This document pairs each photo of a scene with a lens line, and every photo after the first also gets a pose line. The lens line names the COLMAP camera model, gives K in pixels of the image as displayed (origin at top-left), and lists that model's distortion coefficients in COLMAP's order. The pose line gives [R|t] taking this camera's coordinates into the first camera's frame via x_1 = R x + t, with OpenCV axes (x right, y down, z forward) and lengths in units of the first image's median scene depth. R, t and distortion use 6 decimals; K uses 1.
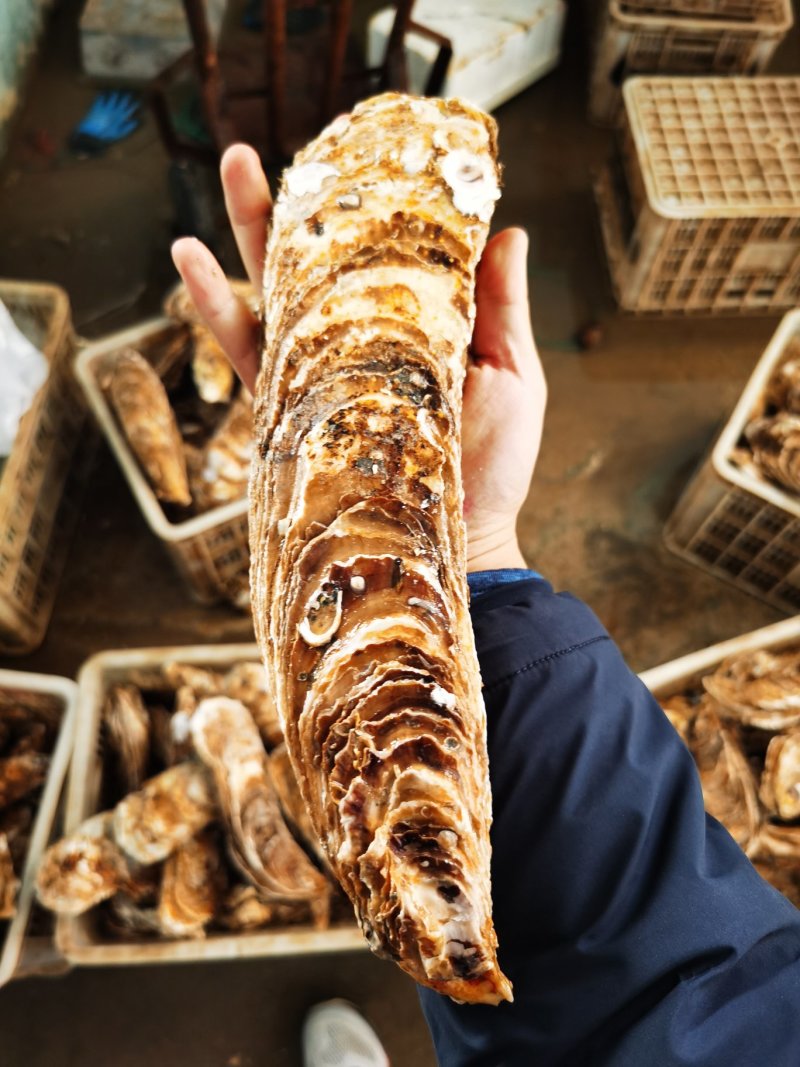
lens RADIAL K [[889.6, 0, 400.0], [0, 889.6, 533.5], [0, 0, 1]] dist [0.004208, 0.001979]
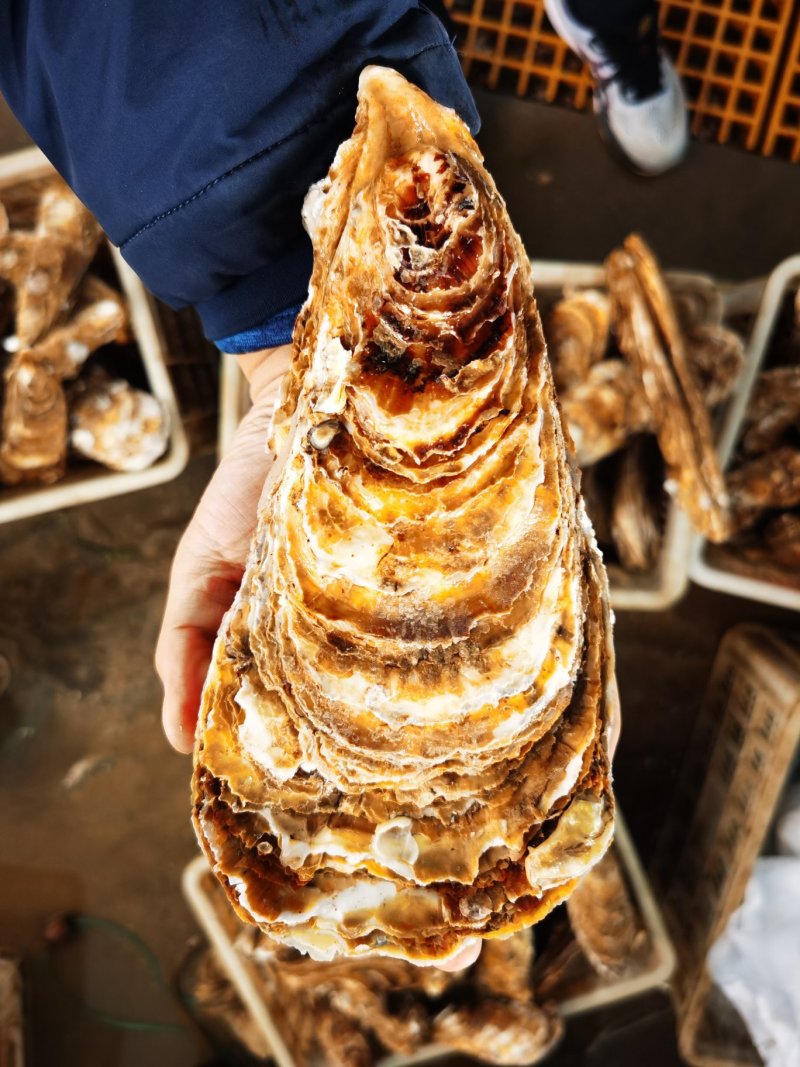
lens RADIAL K [[851.5, 0, 400.0], [0, 851.5, 533.5], [0, 0, 1]] dist [-0.011793, -0.012227]
pose [[-0.992827, -0.117876, -0.020008, -0.049640], [0.110164, -0.966921, 0.230060, -0.012498], [-0.046465, 0.226206, 0.972971, 0.162571]]
